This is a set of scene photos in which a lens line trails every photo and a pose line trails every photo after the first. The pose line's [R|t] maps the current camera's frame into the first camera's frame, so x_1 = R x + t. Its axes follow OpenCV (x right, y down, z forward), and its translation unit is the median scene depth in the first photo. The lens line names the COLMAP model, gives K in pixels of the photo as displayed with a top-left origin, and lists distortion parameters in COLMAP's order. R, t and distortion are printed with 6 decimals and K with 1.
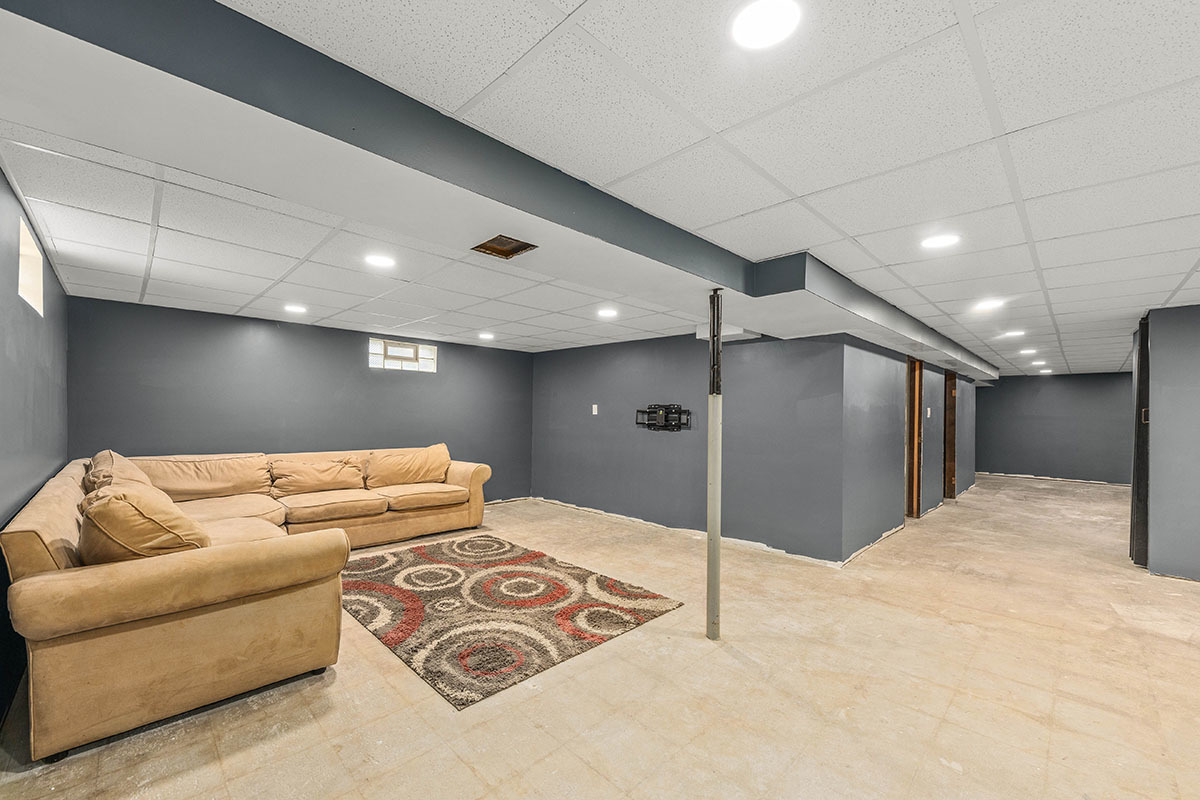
lens RADIAL K [[478.5, 0, 572.4], [0, 478.5, 417.3], [0, 0, 1]] dist [0.009147, -0.000185]
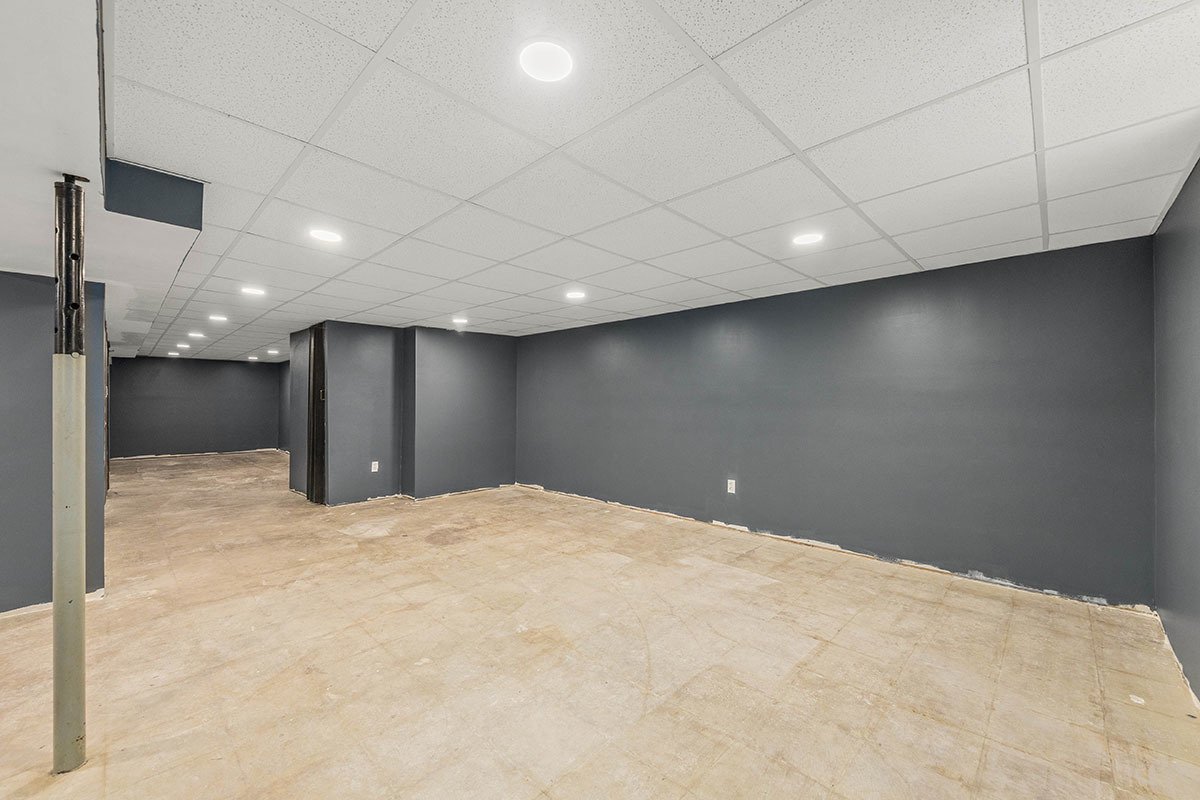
lens RADIAL K [[478.5, 0, 597.5], [0, 478.5, 399.2], [0, 0, 1]] dist [0.009147, -0.000185]
pose [[-0.053171, -0.004780, 0.998574, -0.330154], [0.004296, 0.999978, 0.005016, 0.007352], [-0.998576, 0.004556, -0.053150, 0.378469]]
